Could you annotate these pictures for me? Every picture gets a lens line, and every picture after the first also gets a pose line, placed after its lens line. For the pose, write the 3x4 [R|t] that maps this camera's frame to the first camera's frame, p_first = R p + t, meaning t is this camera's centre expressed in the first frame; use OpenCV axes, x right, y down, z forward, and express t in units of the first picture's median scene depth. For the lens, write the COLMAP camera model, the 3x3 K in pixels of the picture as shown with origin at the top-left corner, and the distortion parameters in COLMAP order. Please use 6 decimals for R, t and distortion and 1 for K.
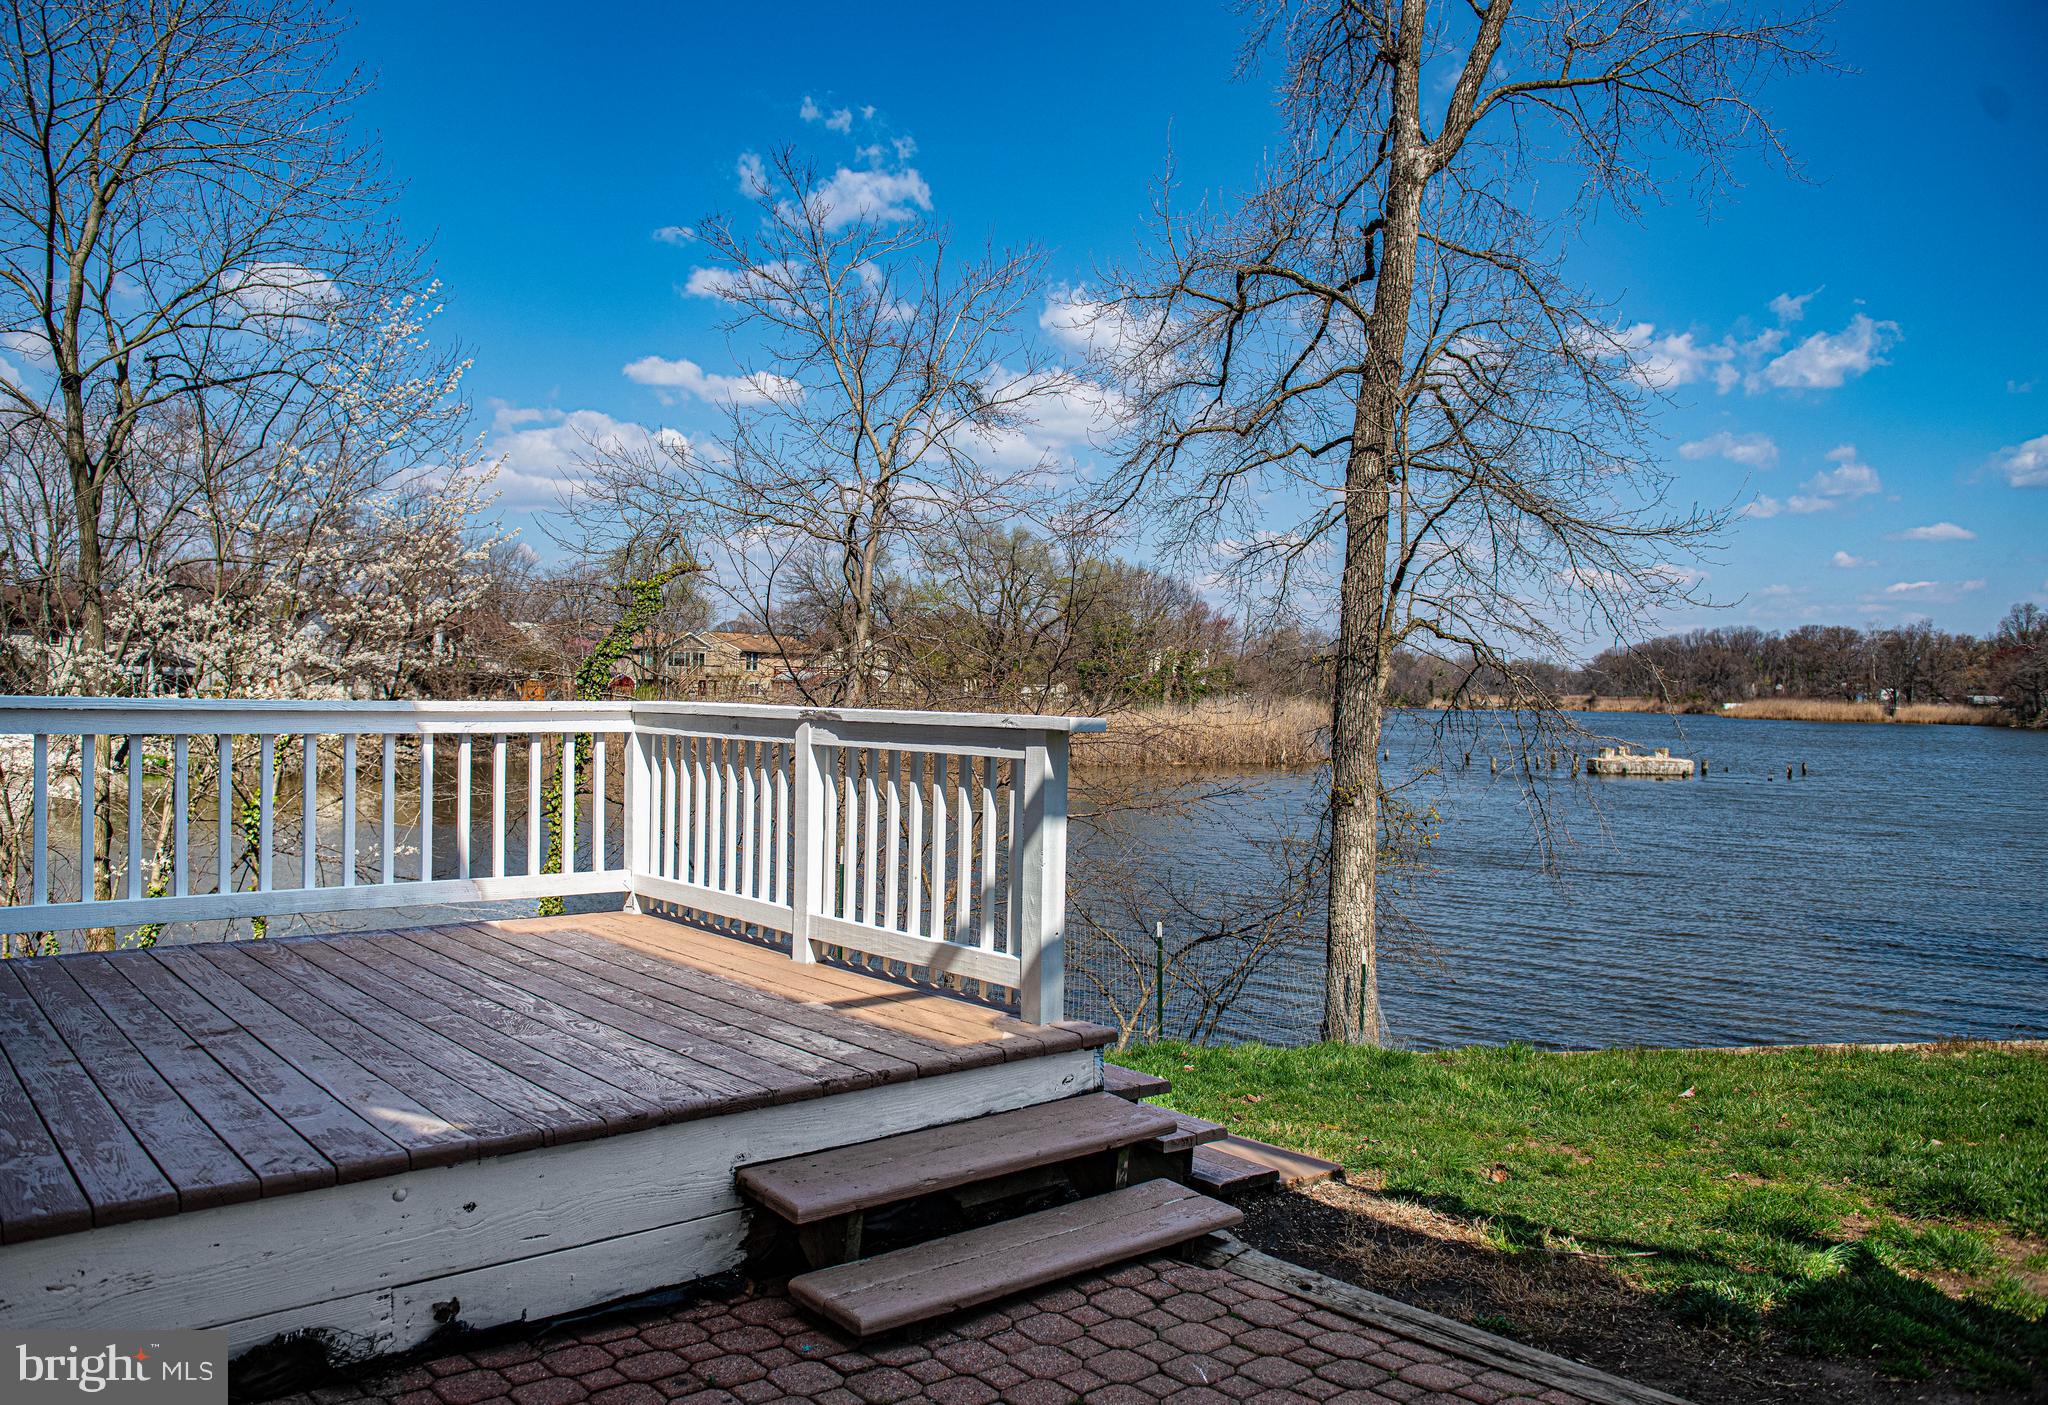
lens RADIAL K [[1543.3, 0, 998.3], [0, 1543.3, 684.1], [0, 0, 1]] dist [-0.010212, -0.022132]
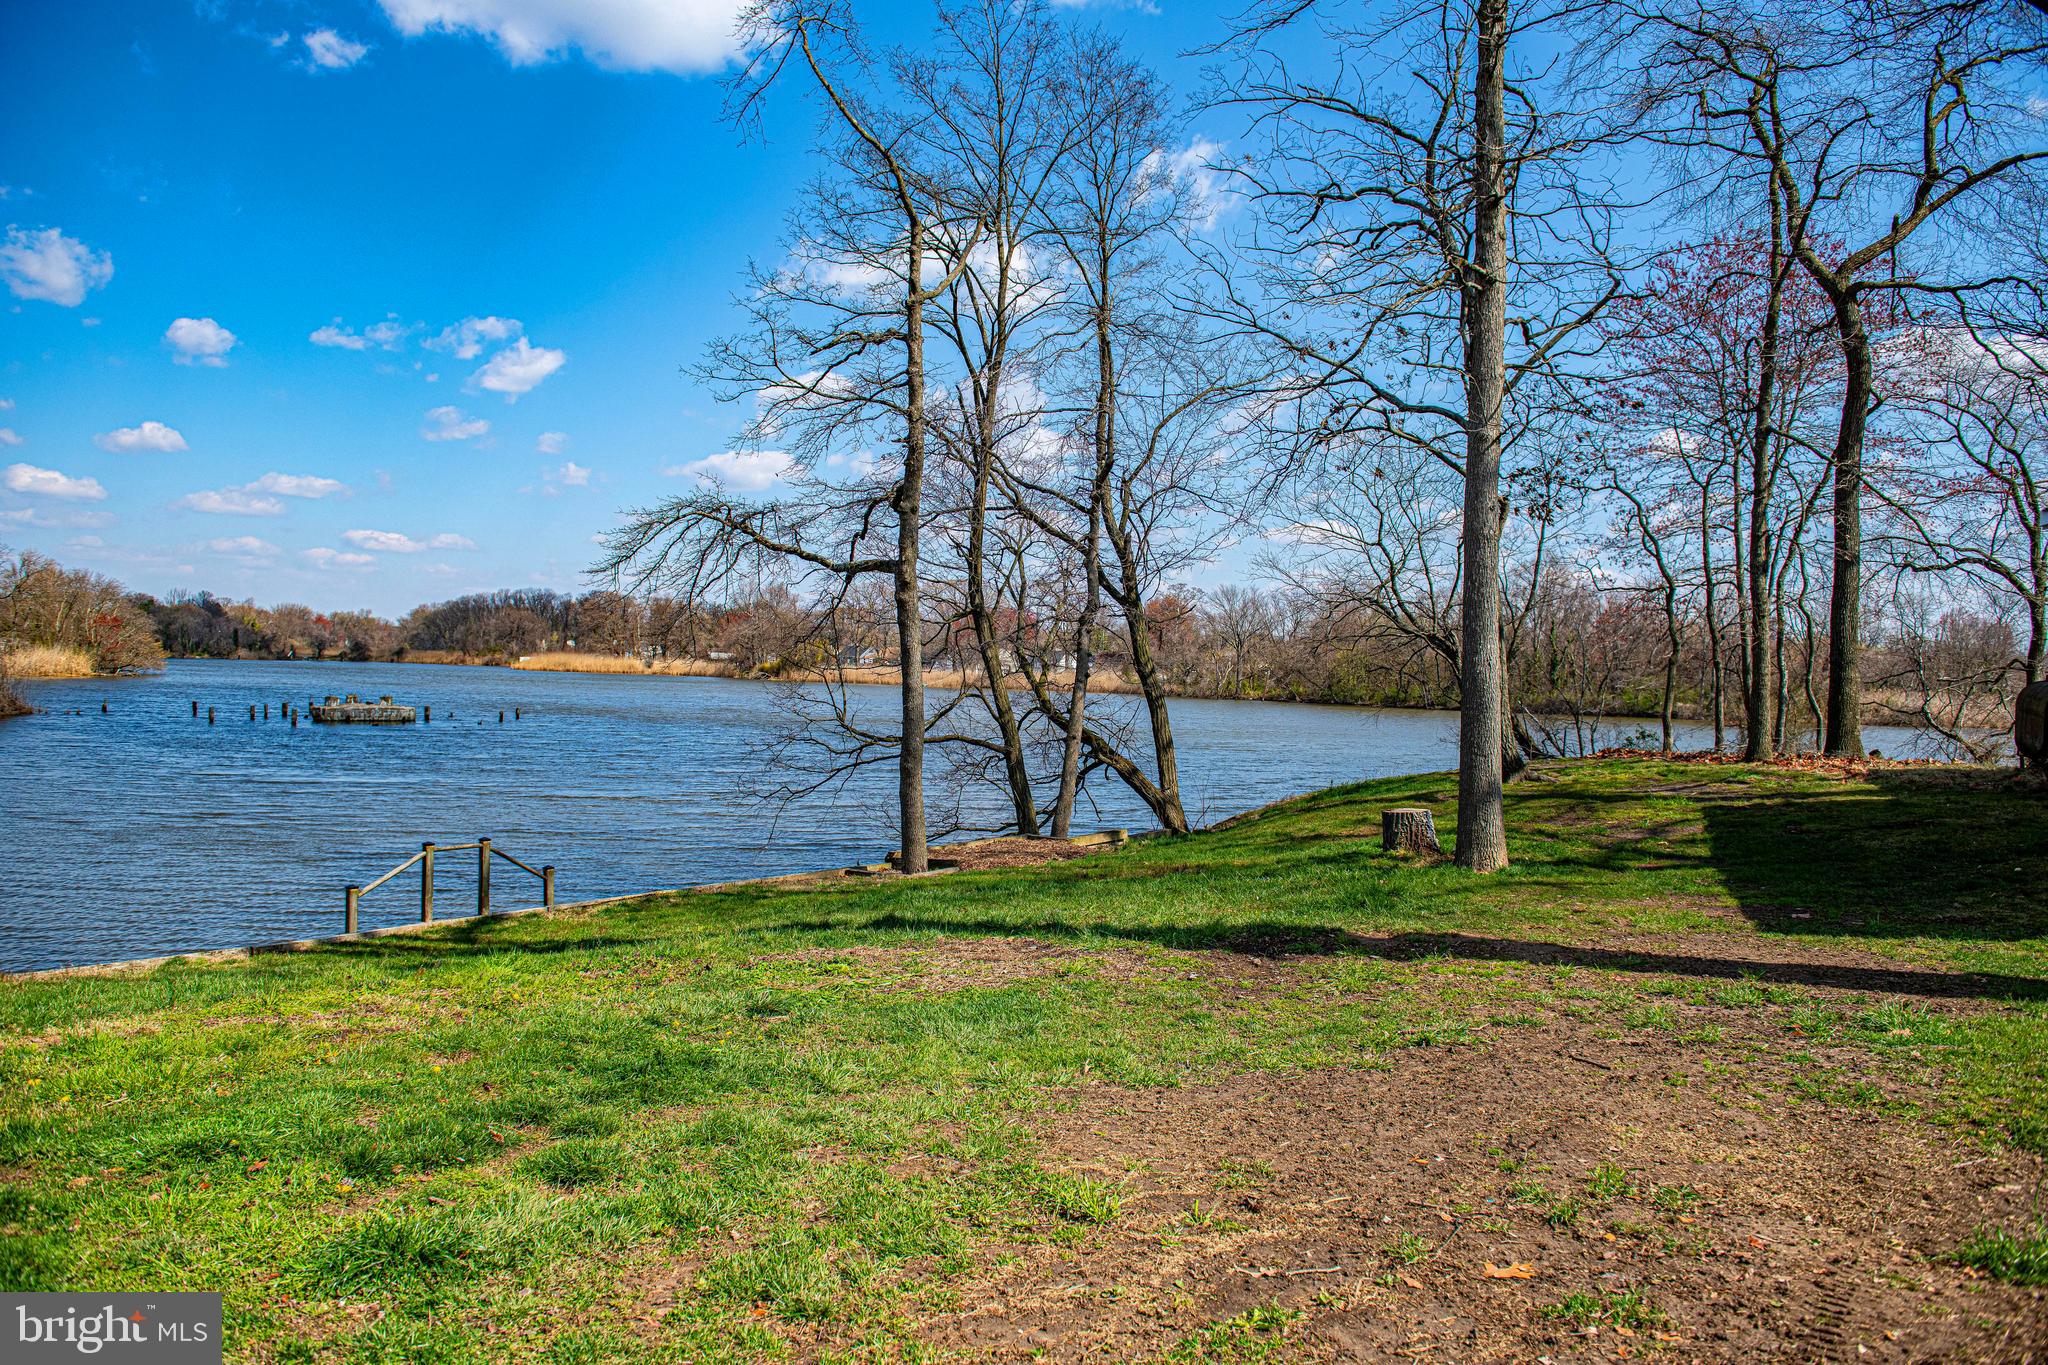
lens RADIAL K [[1438.6, 0, 1031.5], [0, 1438.6, 689.3], [0, 0, 1]] dist [-0.058692, 0.004561]
pose [[0.709222, -0.005830, 0.704961, 0.361201], [-0.019478, 0.999422, 0.027861, 0.005626], [-0.704716, -0.033491, 0.708698, -0.090735]]
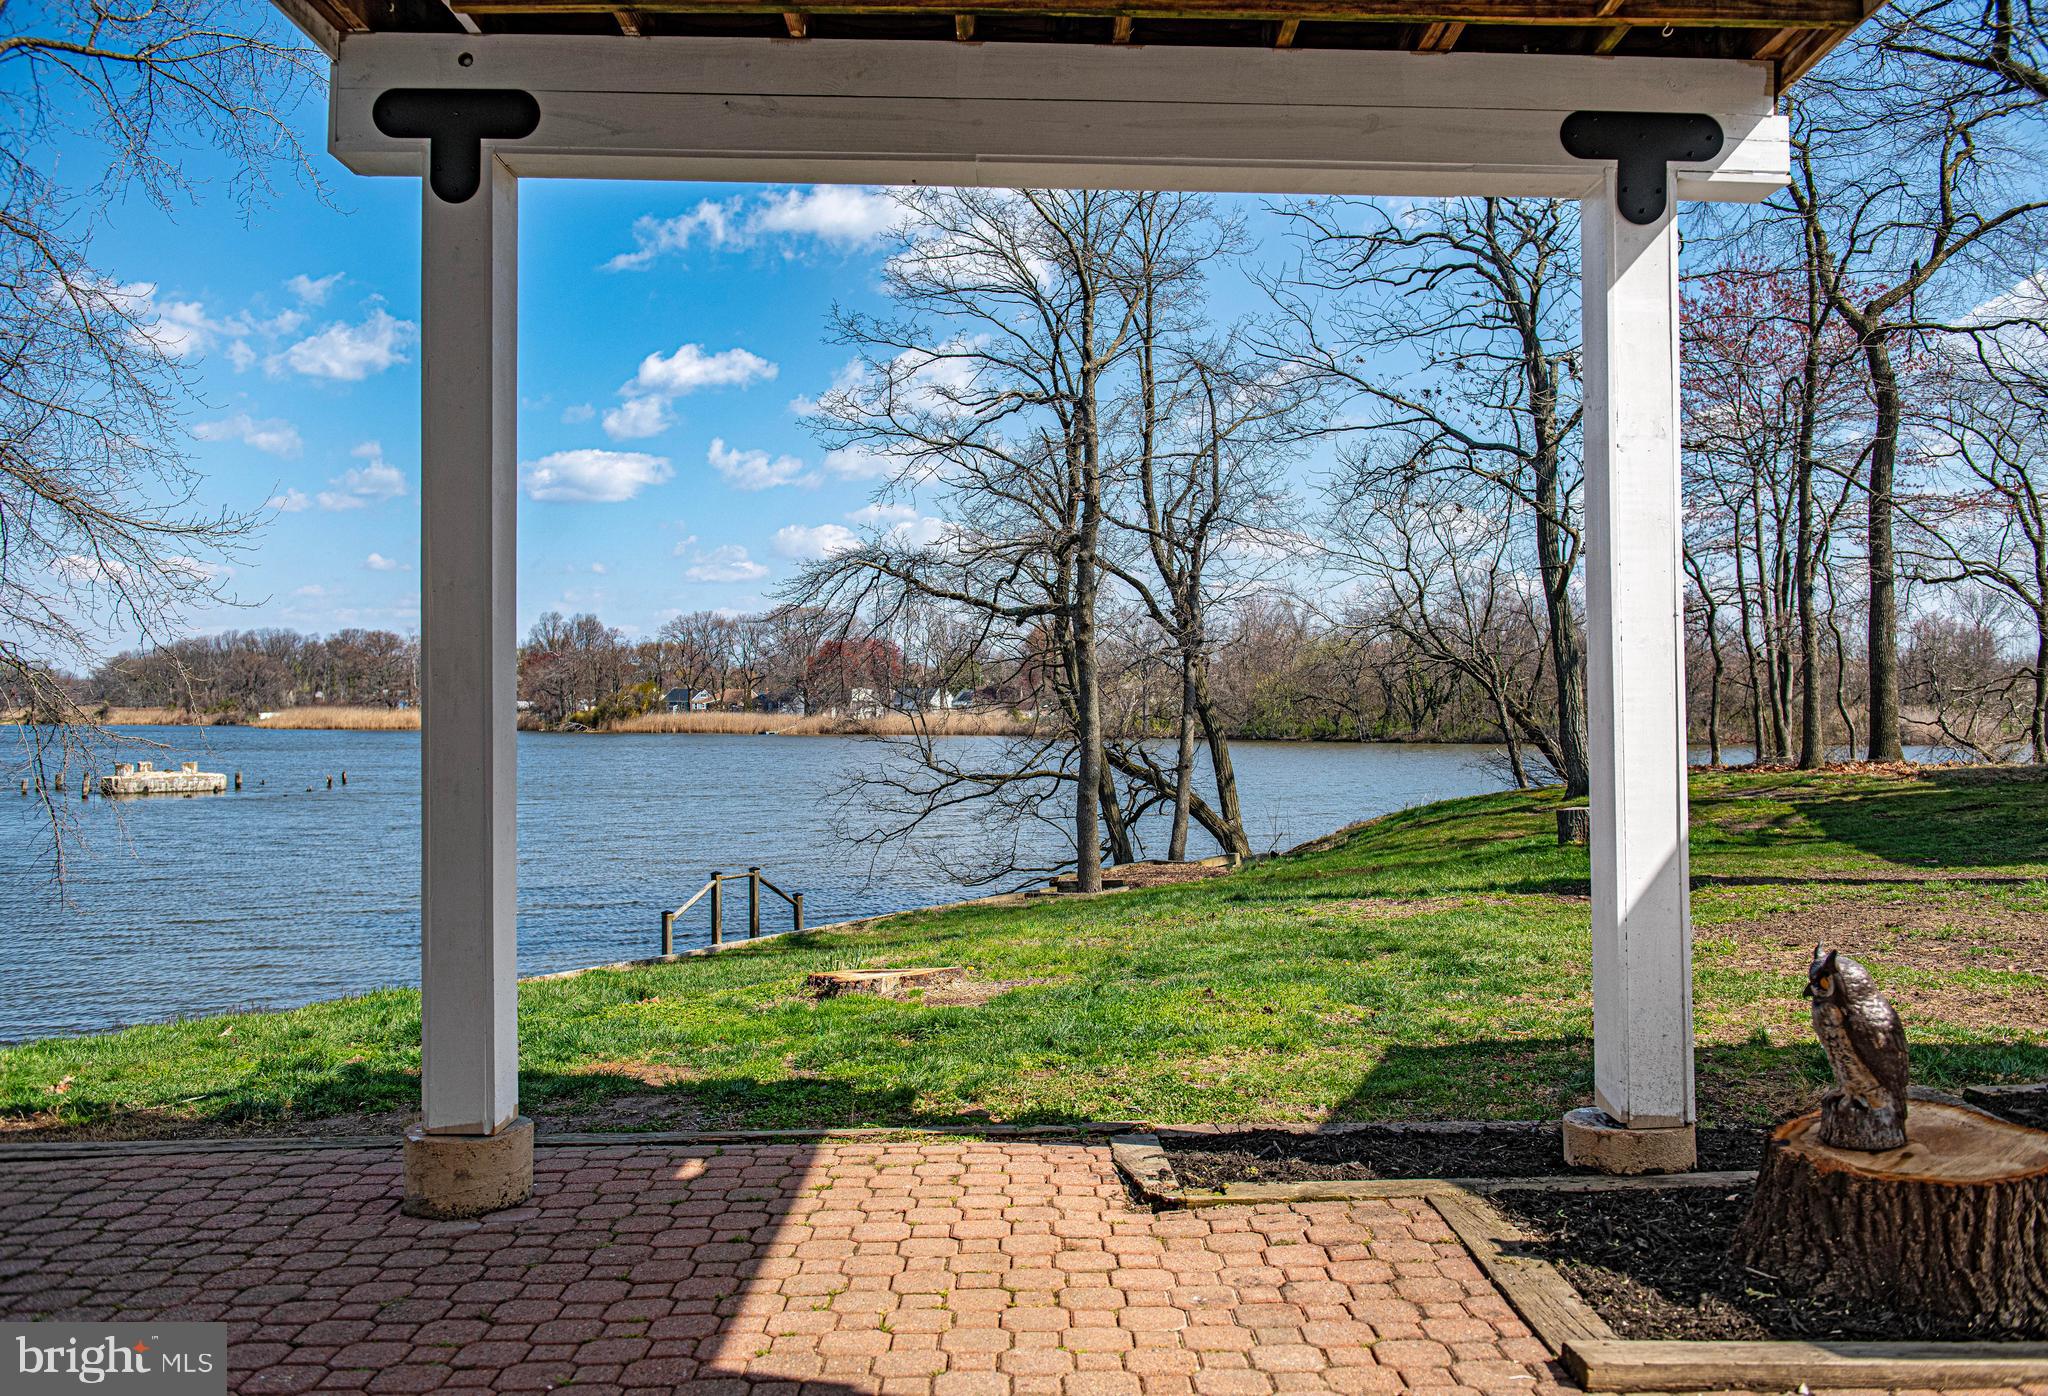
lens RADIAL K [[1690.6, 0, 1089.0], [0, 1690.6, 691.8], [0, 0, 1]] dist [-0.024911, 0.002221]
pose [[0.622146, -0.007461, 0.782865, -0.055023], [0.007467, 0.999966, 0.003595, 0.007346], [-0.782865, 0.003609, 0.622181, -0.122961]]
